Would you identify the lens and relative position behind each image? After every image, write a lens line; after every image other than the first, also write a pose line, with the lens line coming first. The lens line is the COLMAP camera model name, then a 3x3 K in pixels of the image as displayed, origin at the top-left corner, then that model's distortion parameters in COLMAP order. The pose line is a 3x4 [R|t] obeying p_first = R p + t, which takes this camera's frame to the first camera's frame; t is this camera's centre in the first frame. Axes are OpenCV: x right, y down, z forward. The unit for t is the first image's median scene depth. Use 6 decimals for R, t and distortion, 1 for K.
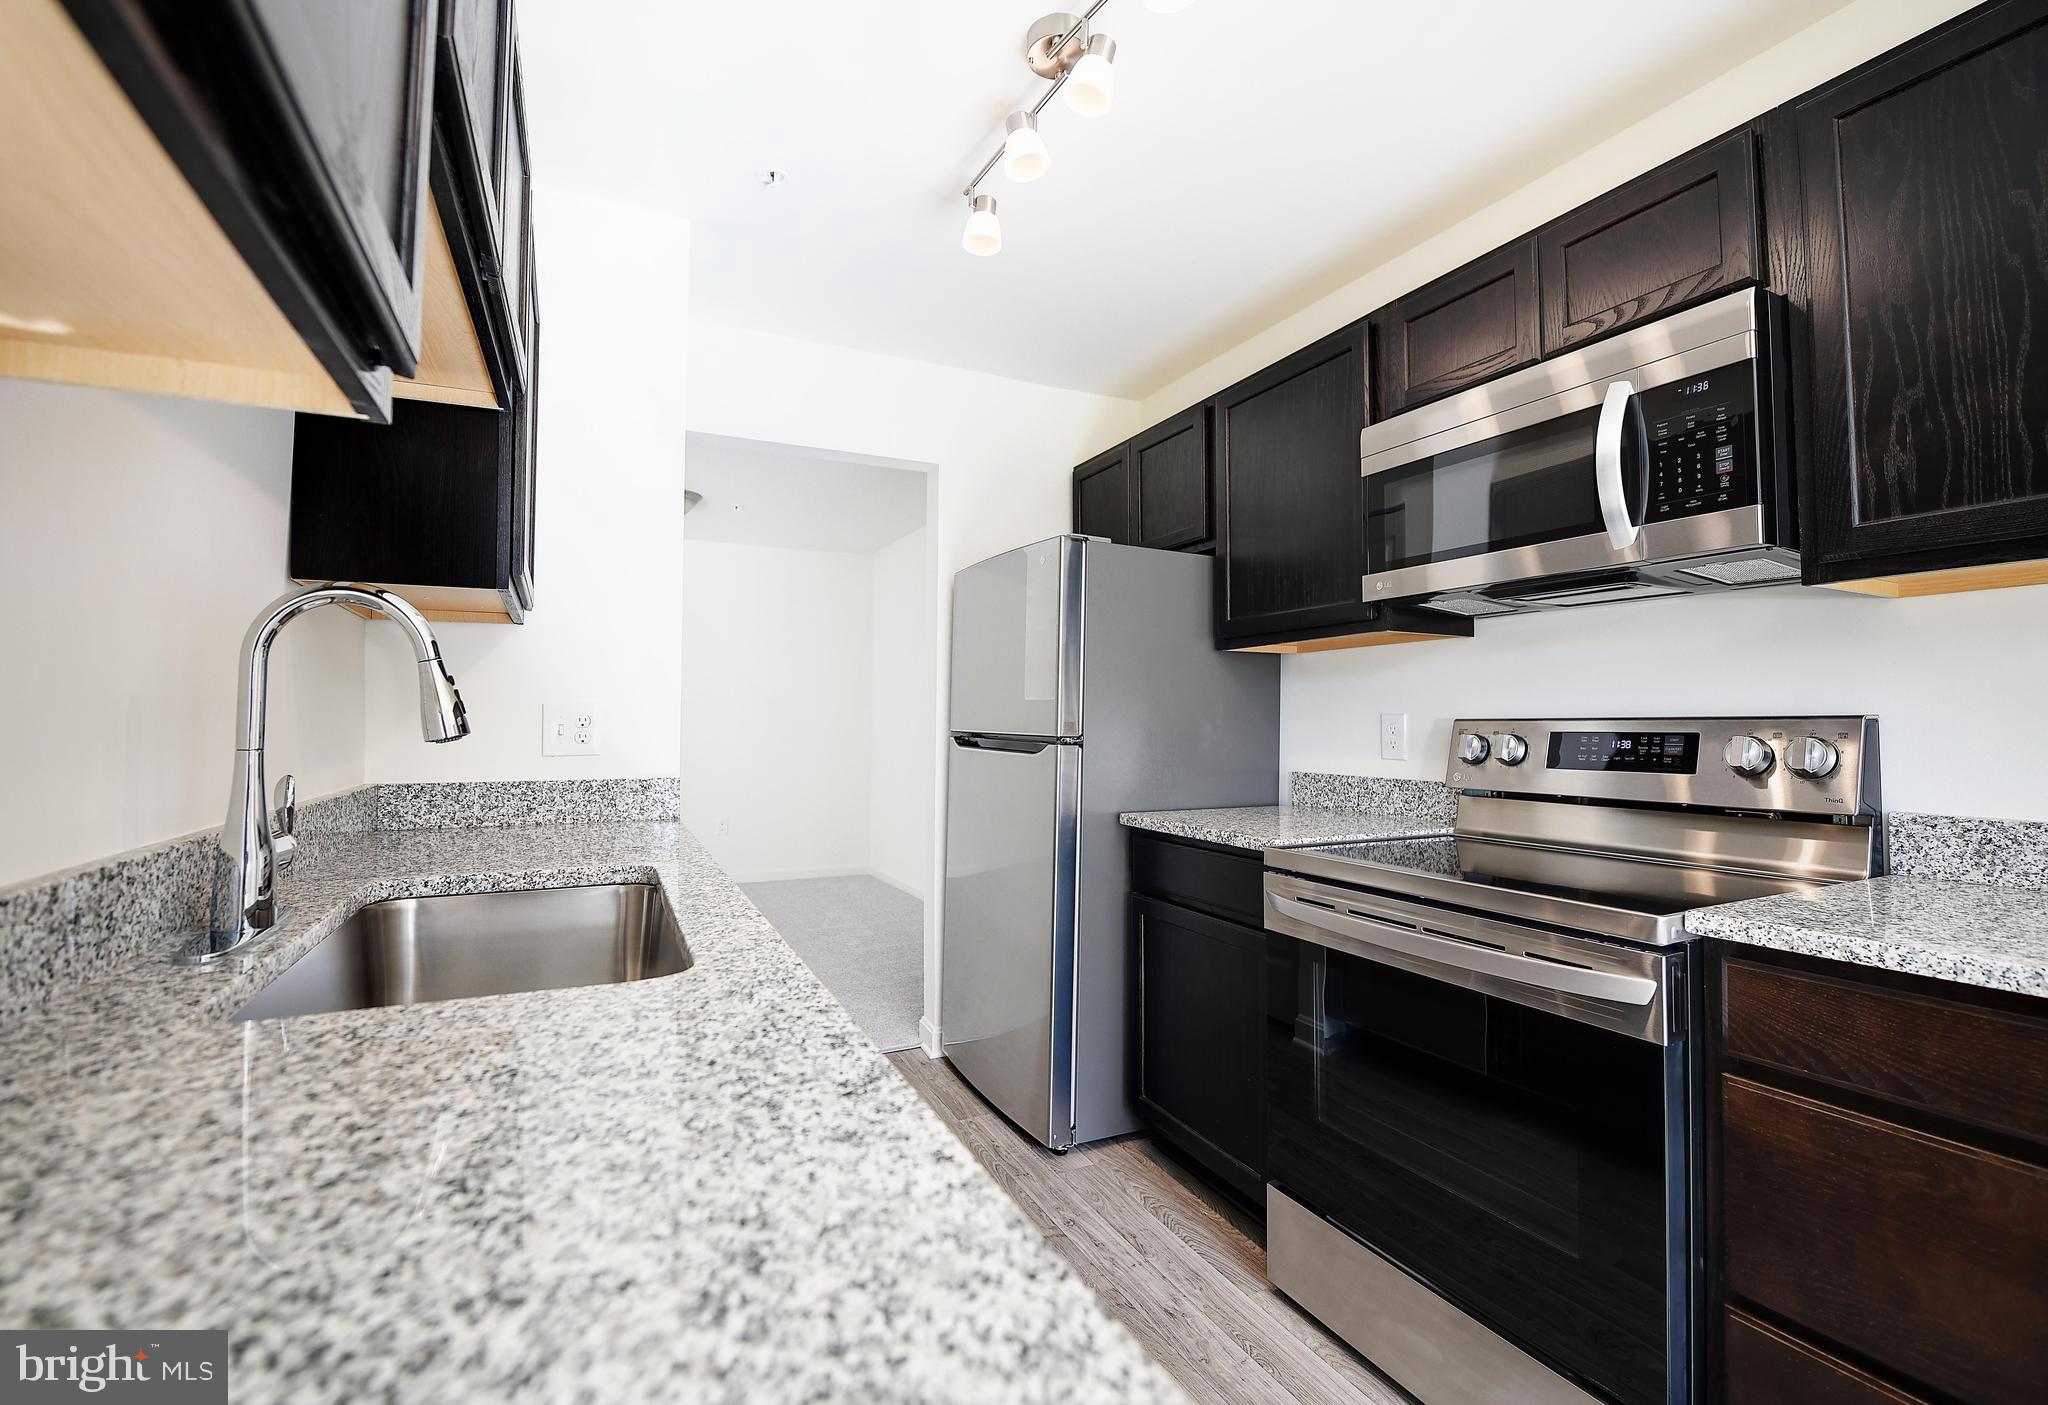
lens RADIAL K [[906.2, 0, 1024.0], [0, 906.2, 702.5], [0, 0, 1]] dist [-0.022049, -0.000049]
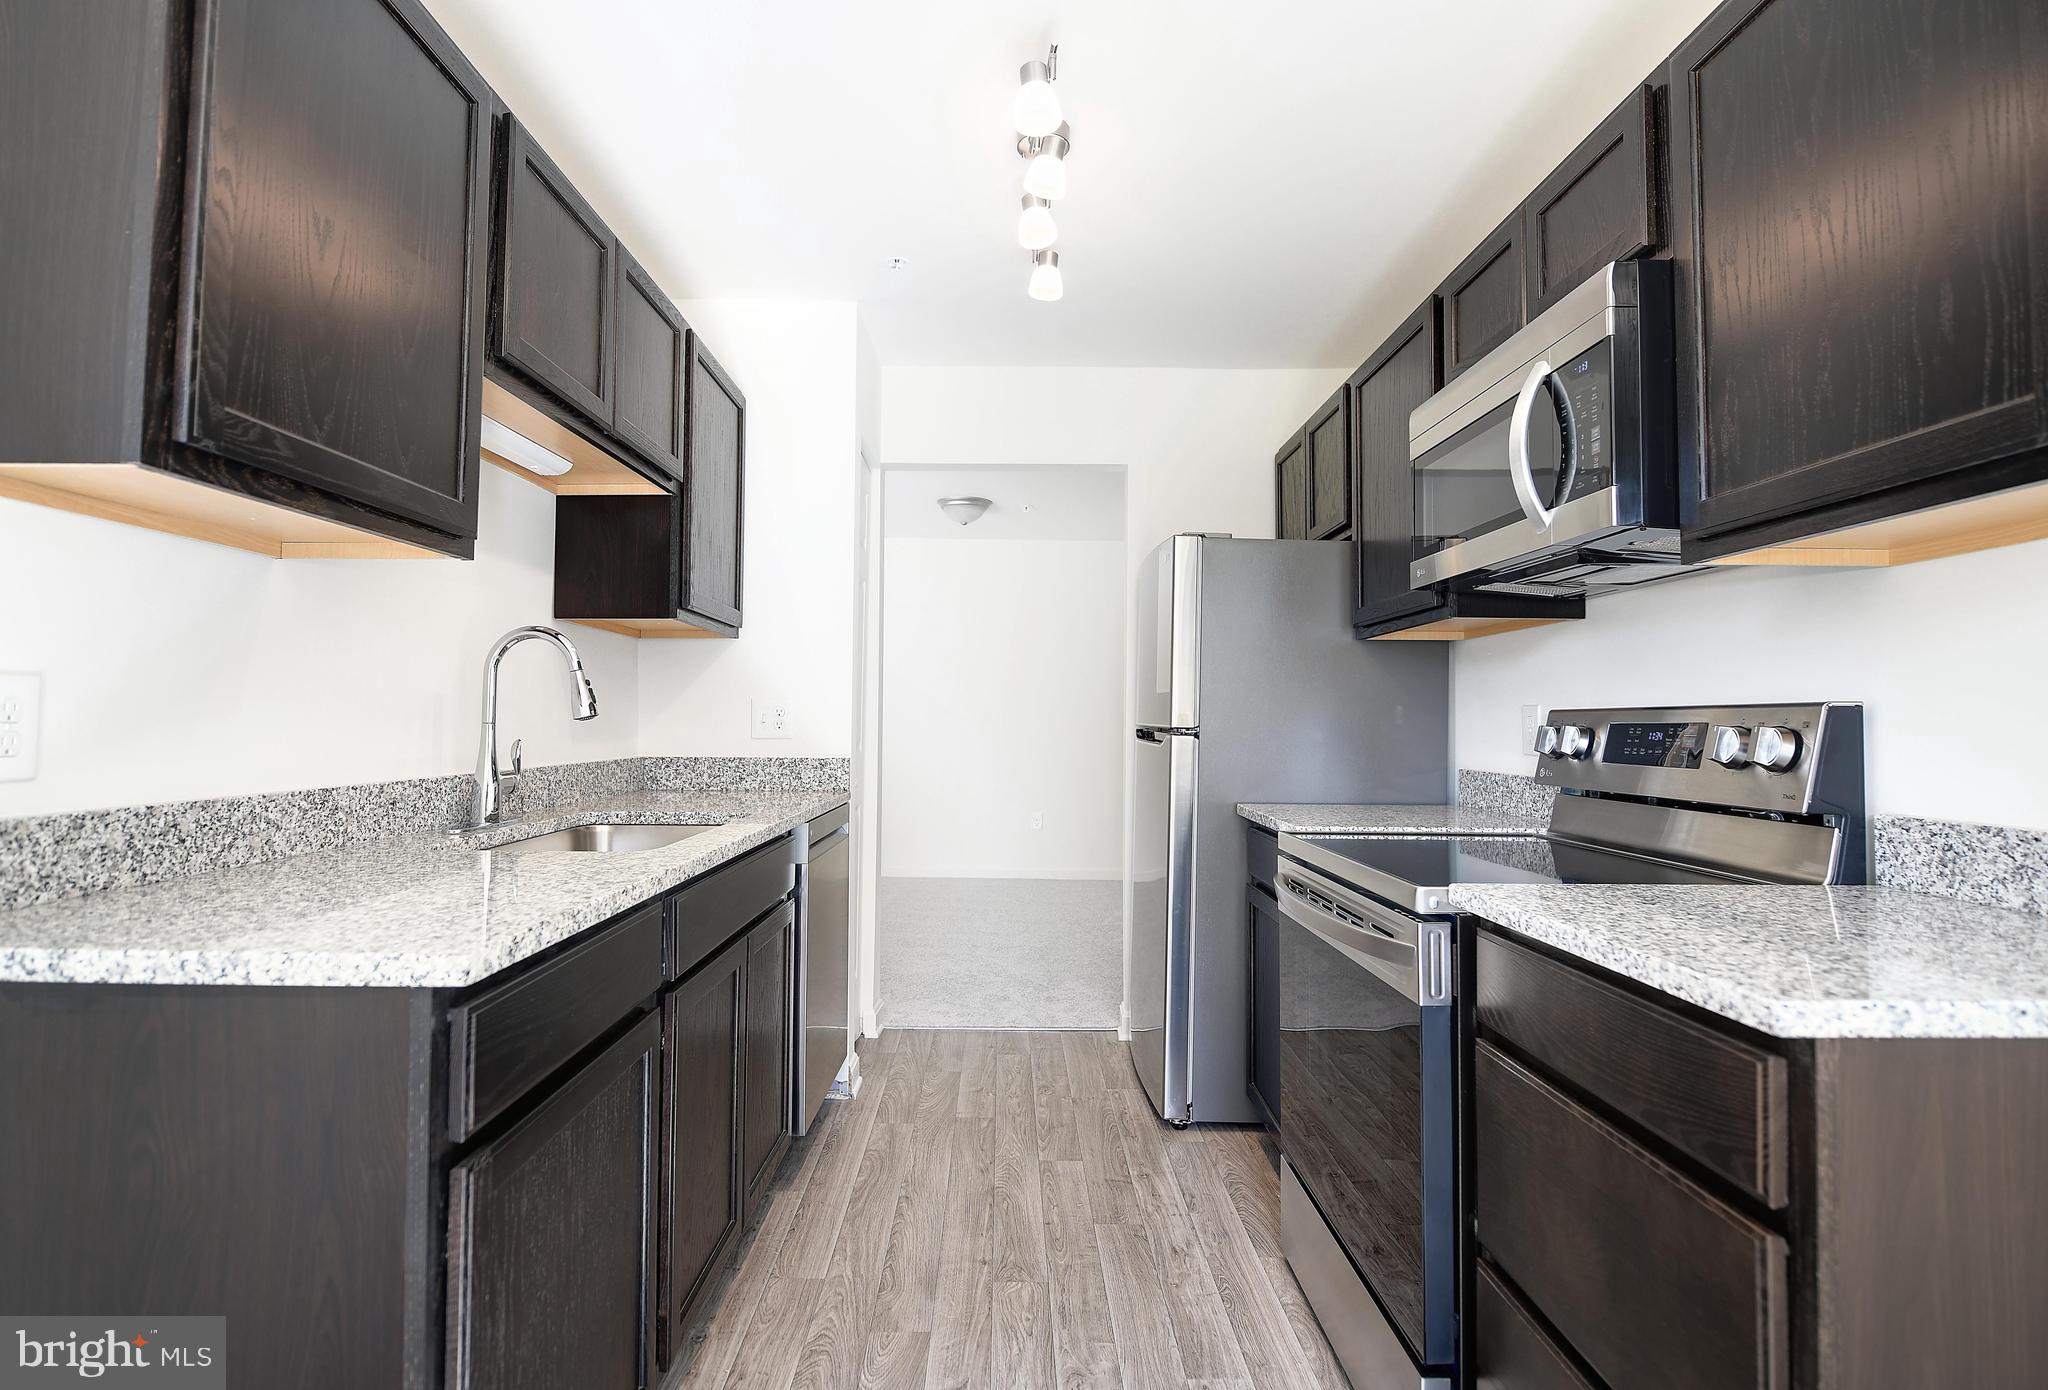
lens RADIAL K [[1028.1, 0, 996.0], [0, 1028.1, 685.7], [0, 0, 1]] dist [-0.000189, -0.008788]
pose [[0.899893, -0.011003, -0.435973, 0.501841], [0.005496, 0.999888, -0.013890, 0.006120], [0.436077, 0.010104, 0.899853, -0.219217]]
